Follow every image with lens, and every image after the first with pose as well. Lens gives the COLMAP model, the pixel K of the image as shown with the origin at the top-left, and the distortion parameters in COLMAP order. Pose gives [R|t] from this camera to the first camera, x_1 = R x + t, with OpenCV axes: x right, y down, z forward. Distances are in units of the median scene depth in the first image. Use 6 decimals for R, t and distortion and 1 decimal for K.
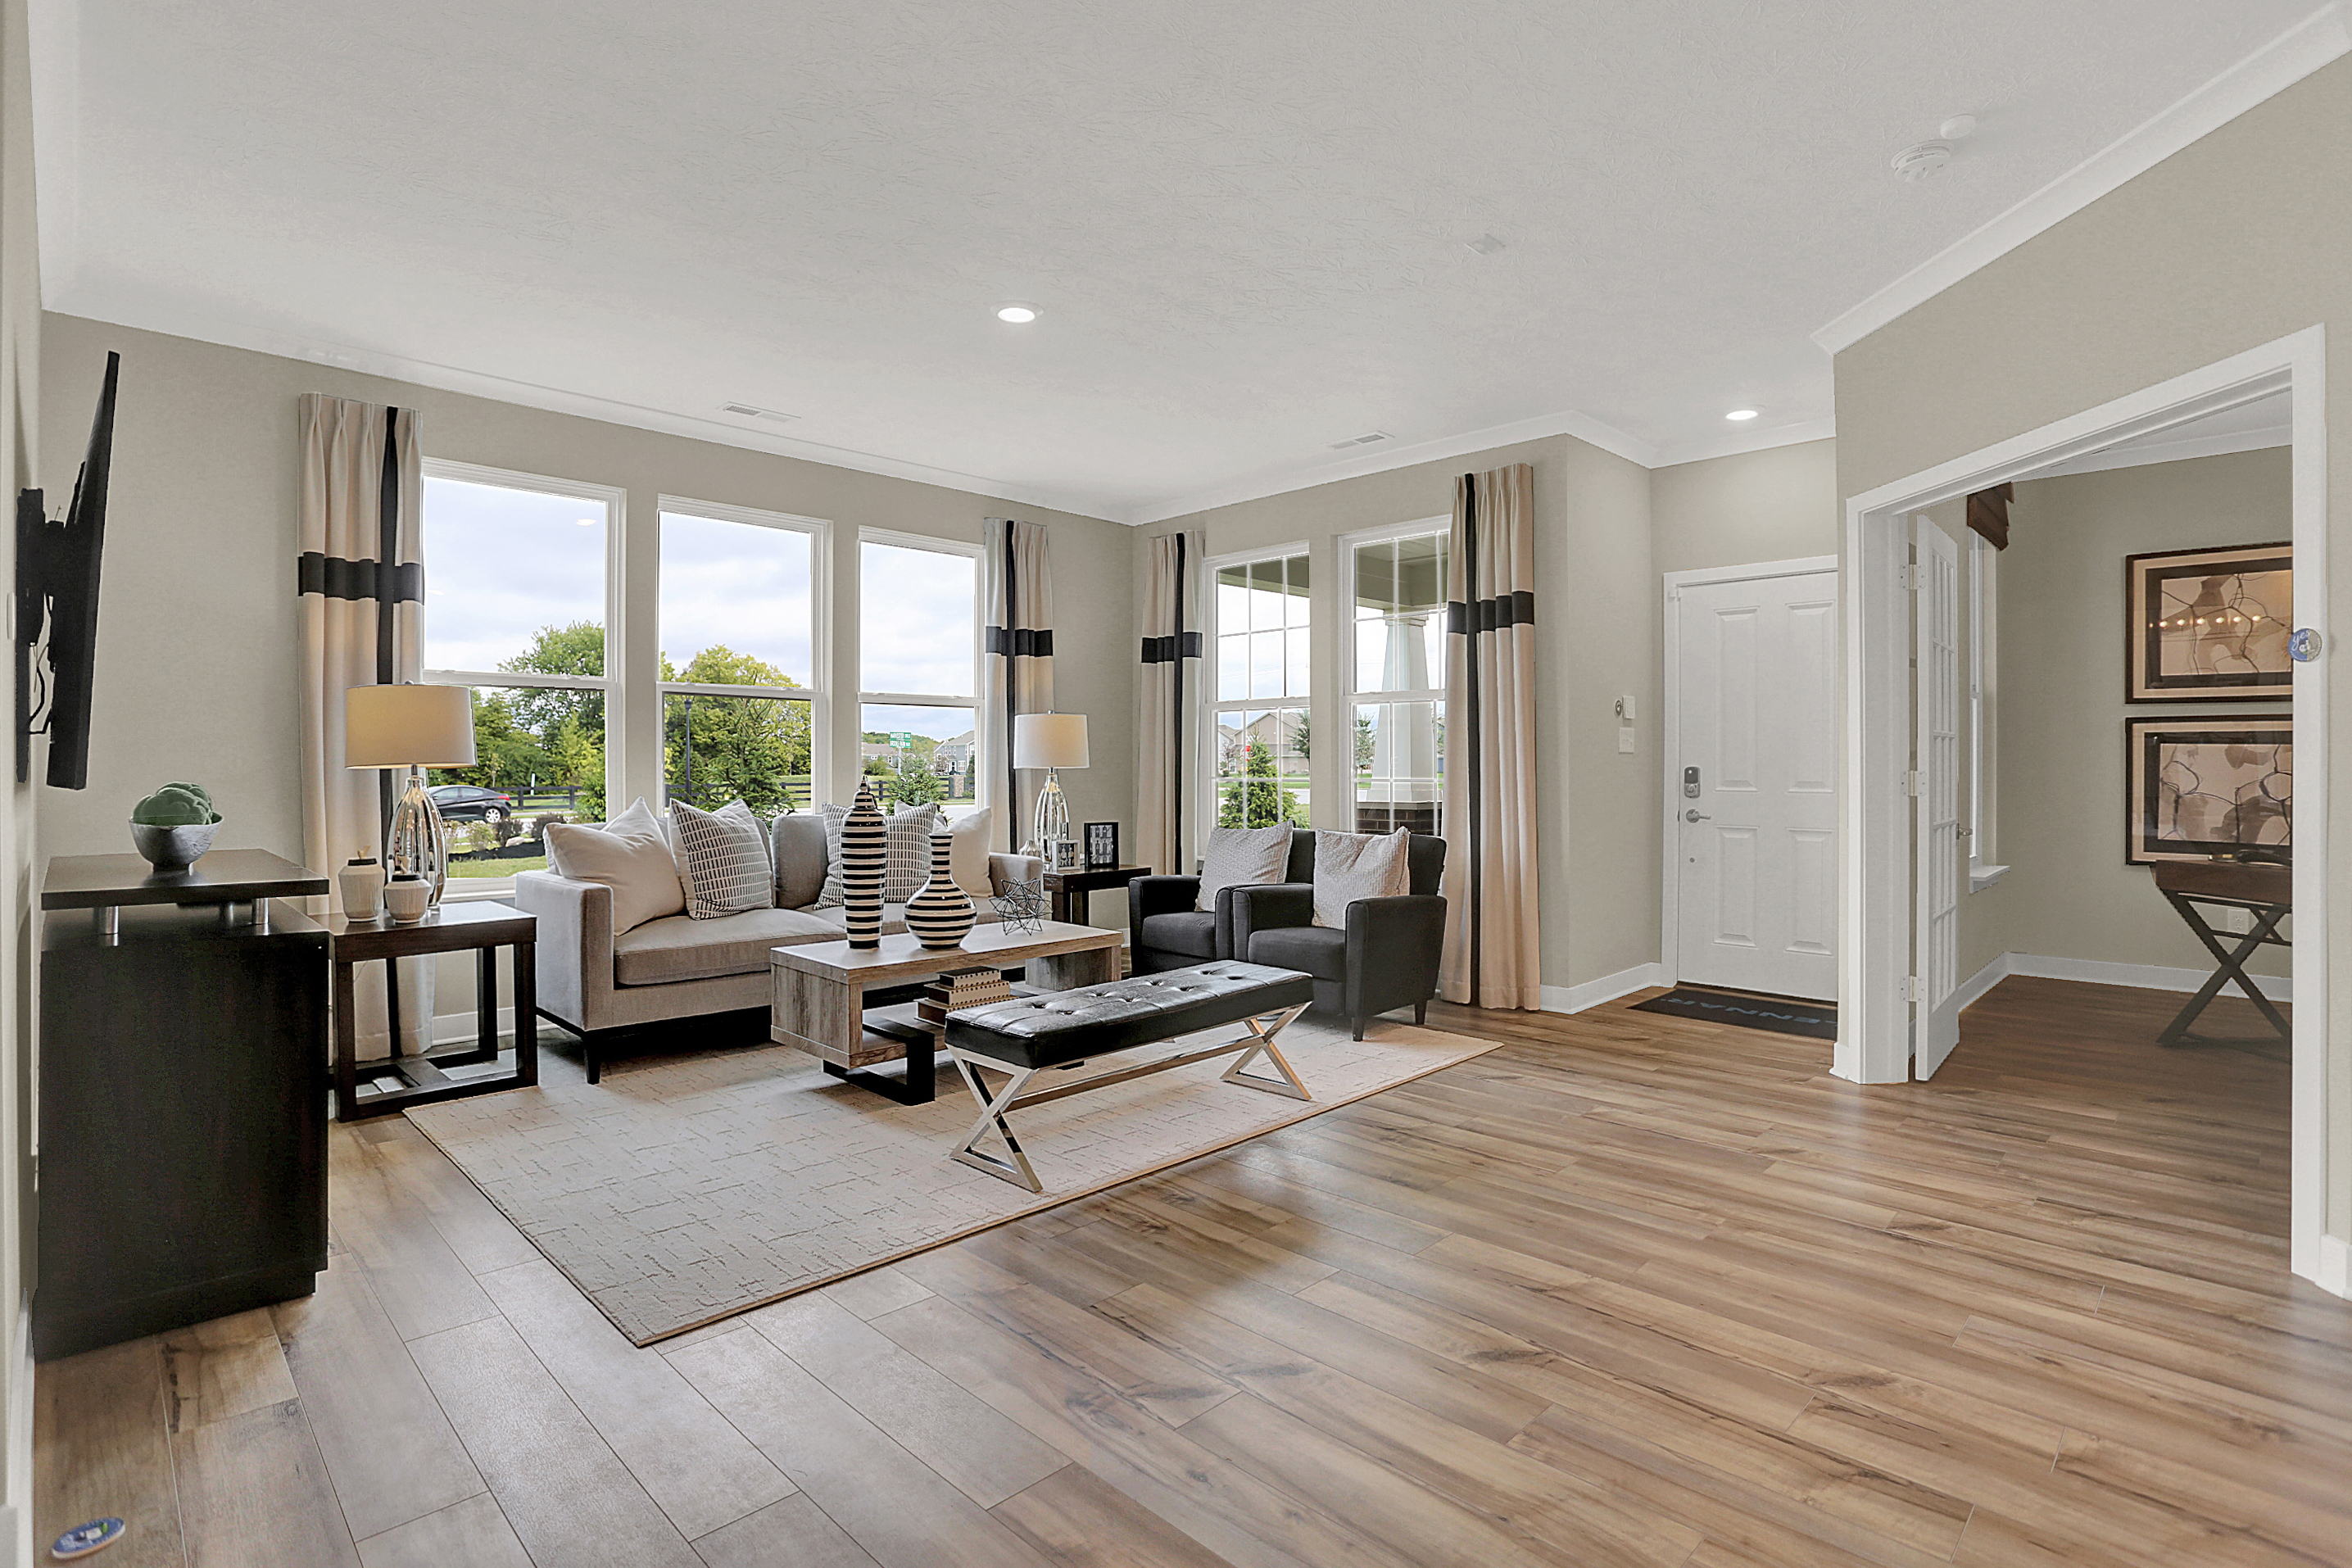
lens RADIAL K [[1153.5, 0, 1183.0], [0, 1153.5, 772.3], [0, 0, 1]] dist [-0.066842, 0.025949]
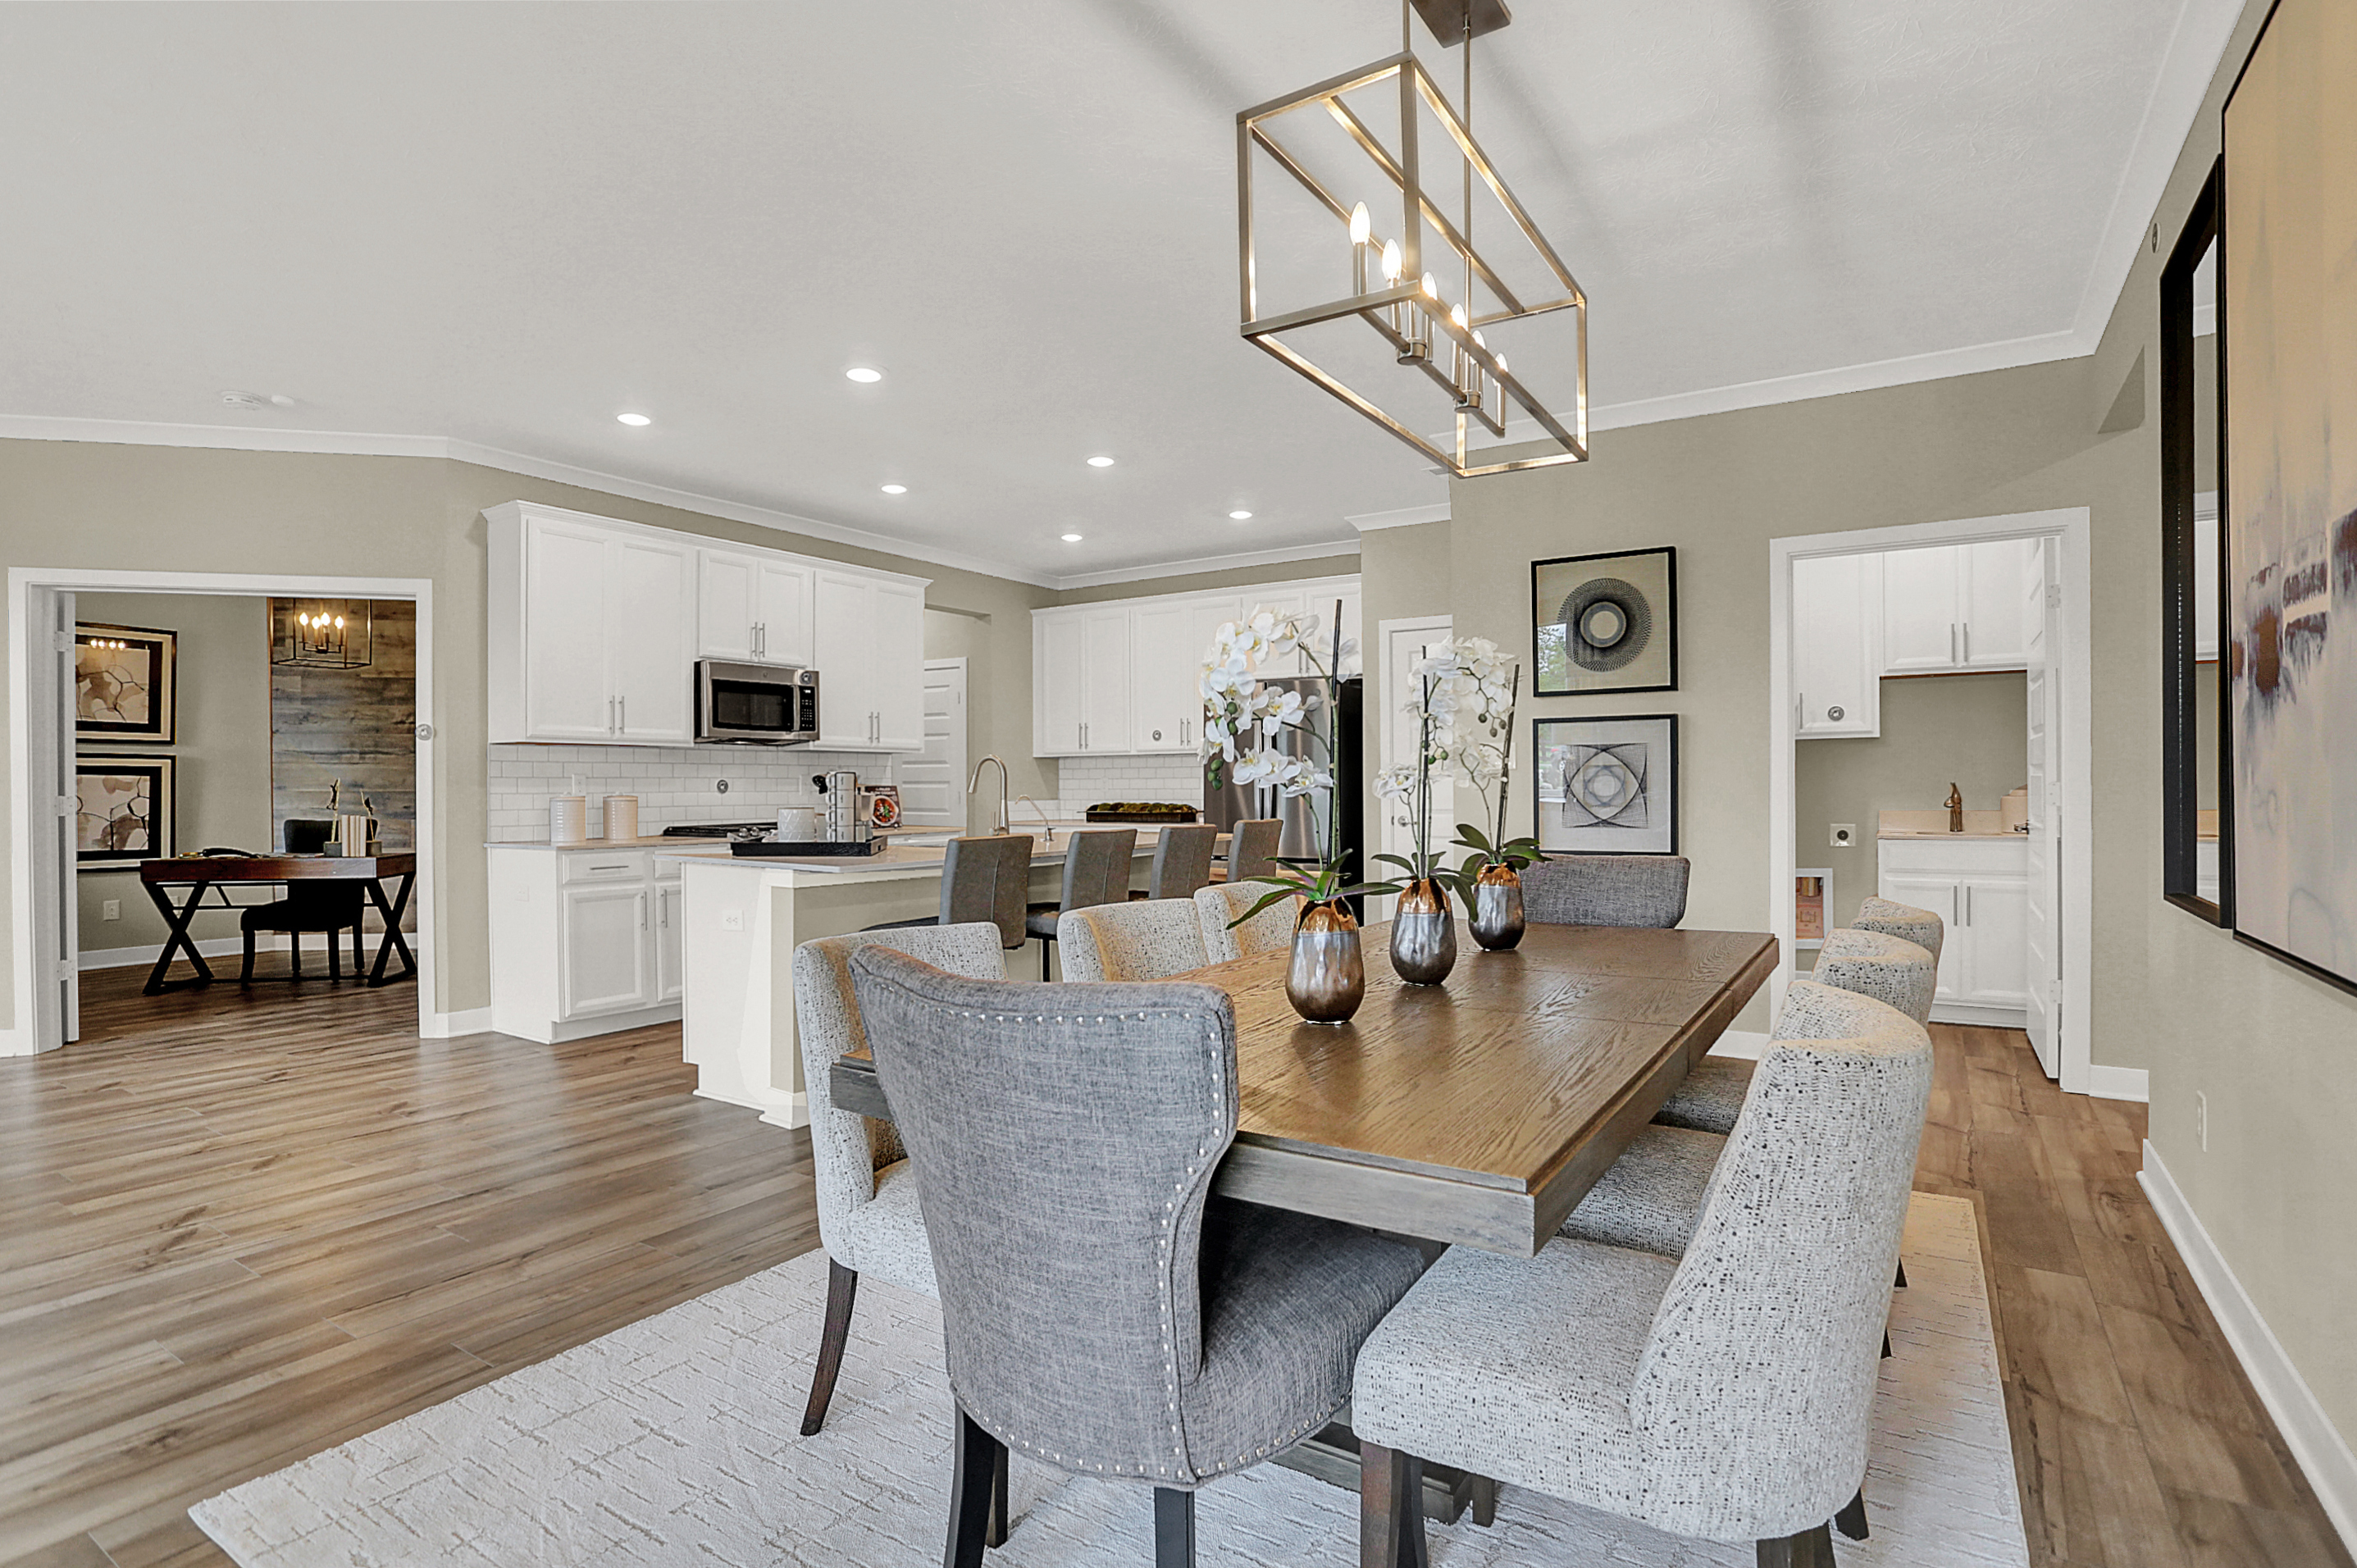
lens RADIAL K [[1172.9, 0, 1147.4], [0, 1172.9, 795.4], [0, 0, 1]] dist [-0.053380, 0.020276]
pose [[-0.181657, -0.005520, 0.983346, -0.963507], [0.009231, 0.999931, 0.007318, -0.000134], [-0.983319, 0.010407, -0.181593, 0.043365]]
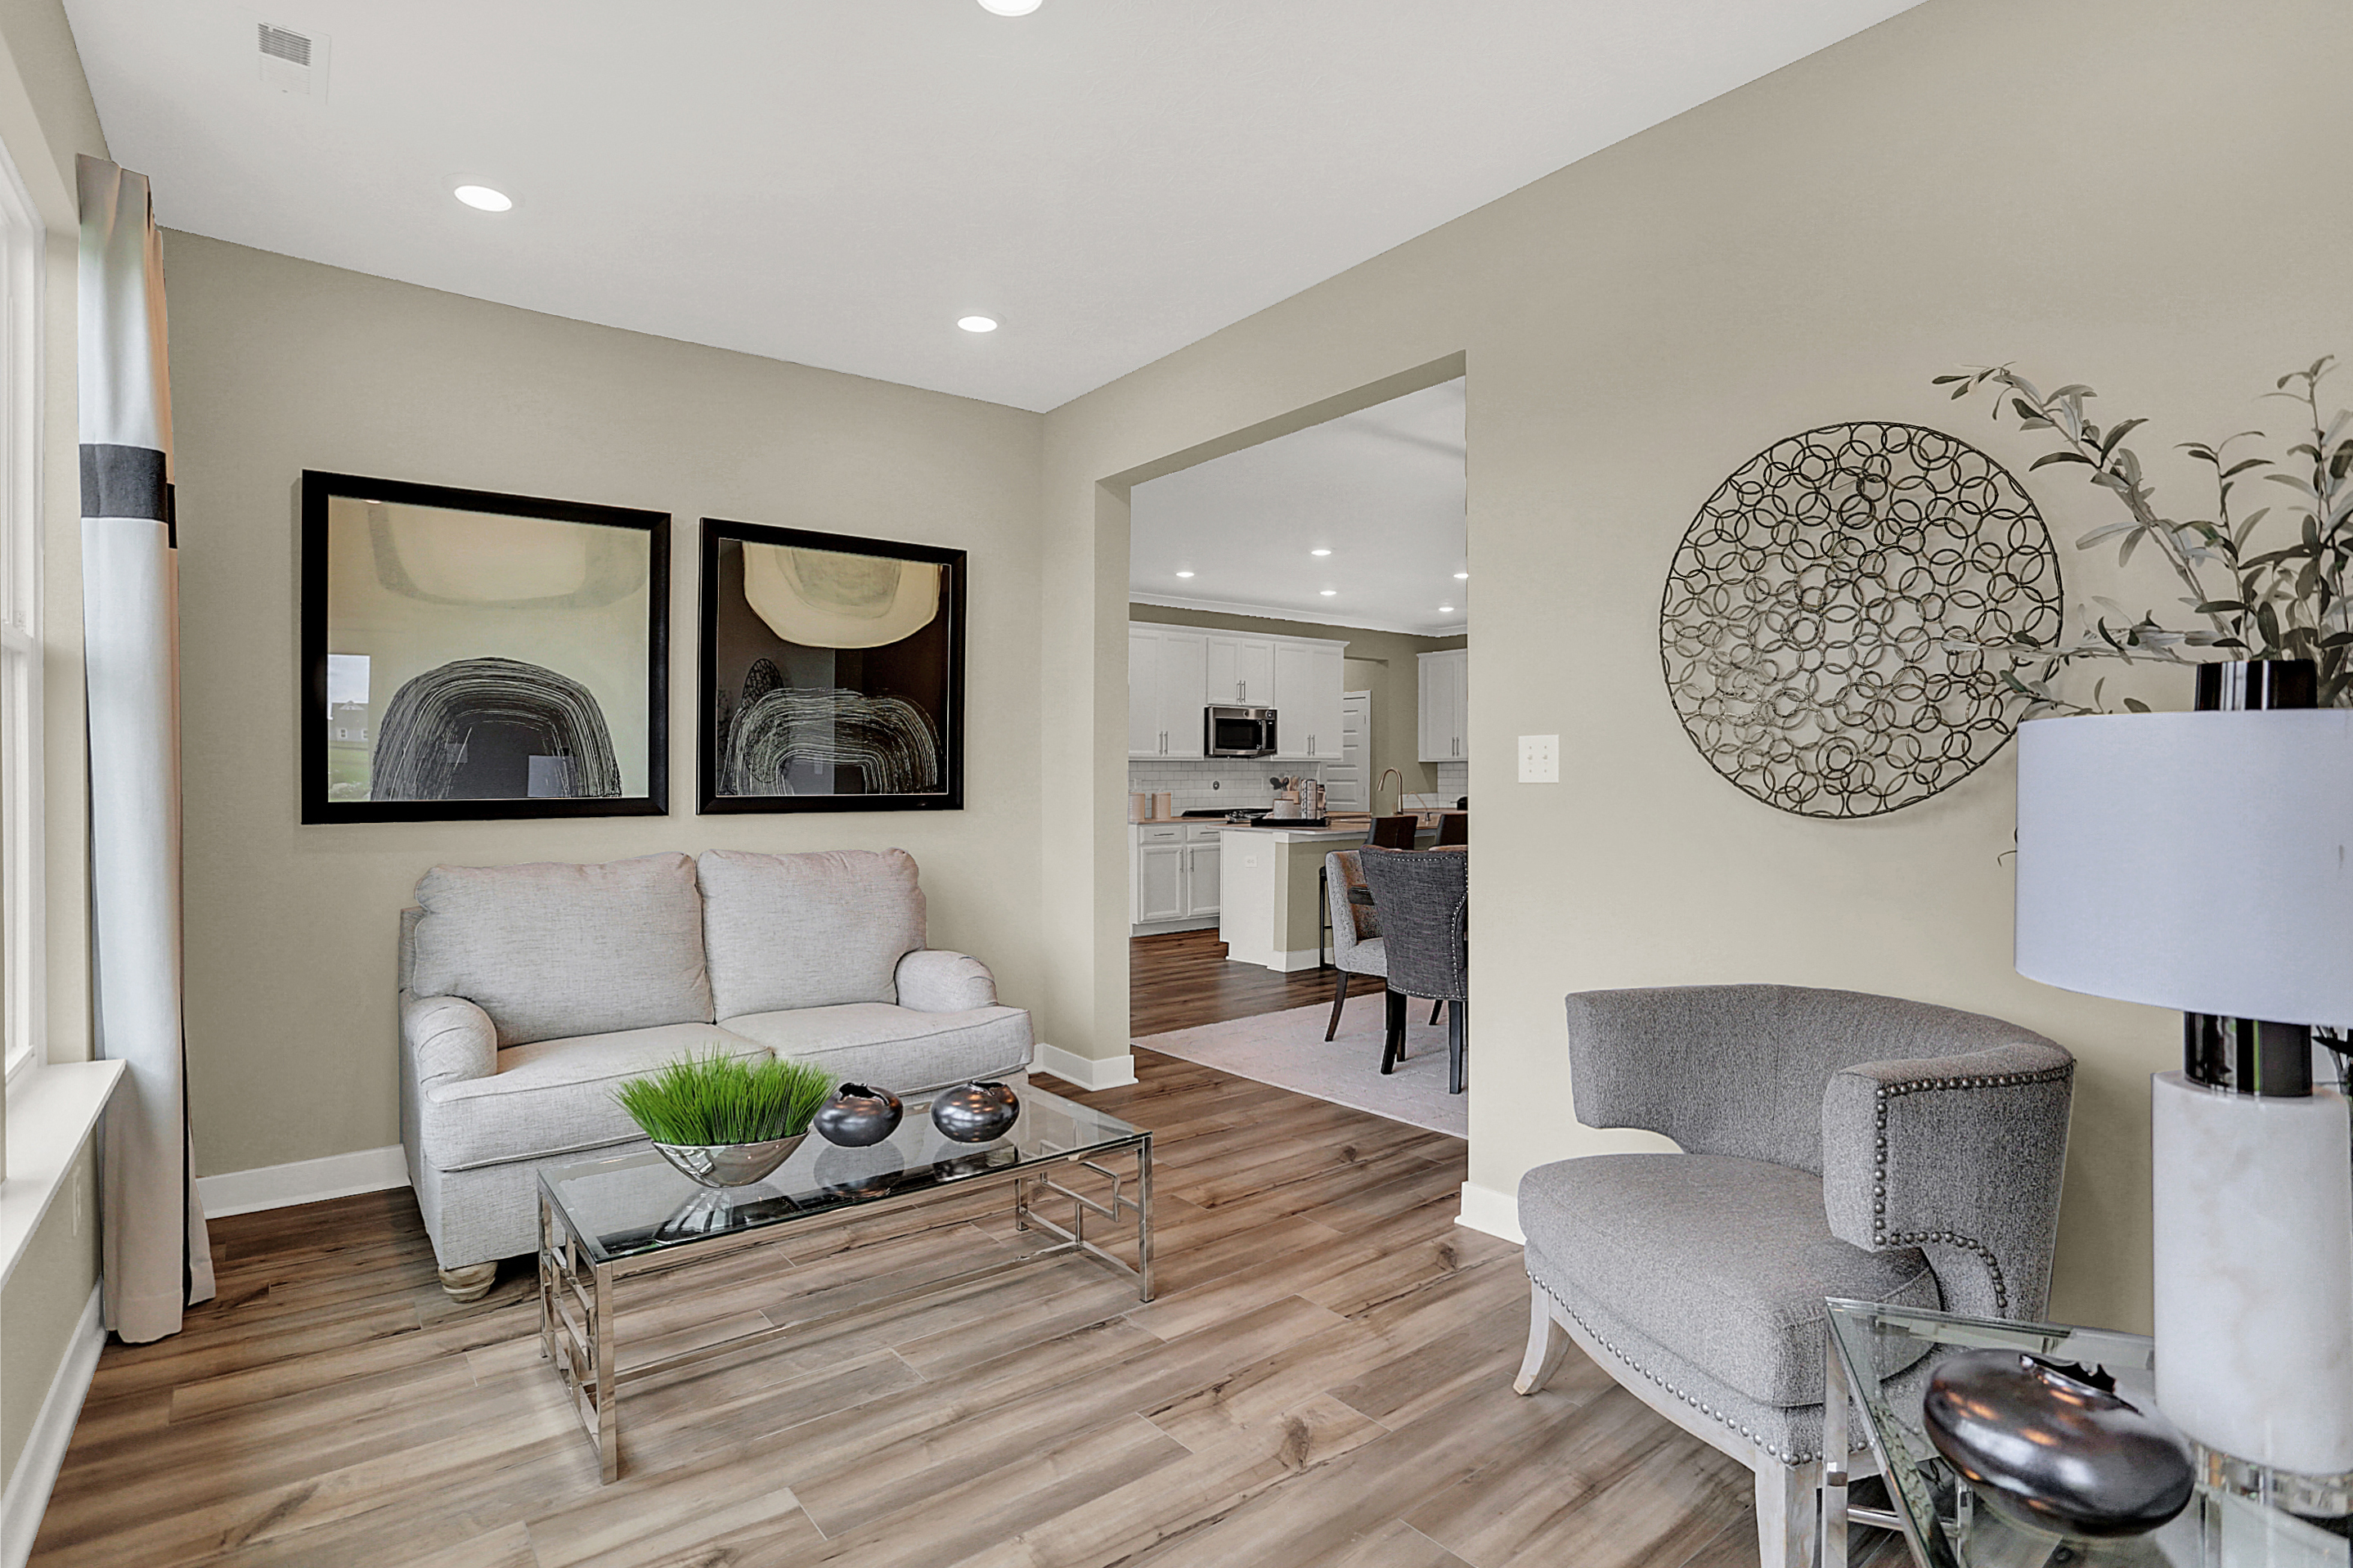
lens RADIAL K [[1143.9, 0, 1180.1], [0, 1143.9, 779.6], [0, 0, 1]] dist [-0.093813, 0.042740]
pose [[0.123090, -0.001632, 0.992394, -1.858545], [0.012198, 0.999926, 0.000131, -0.022971], [-0.992321, 0.012089, 0.123100, 0.112183]]
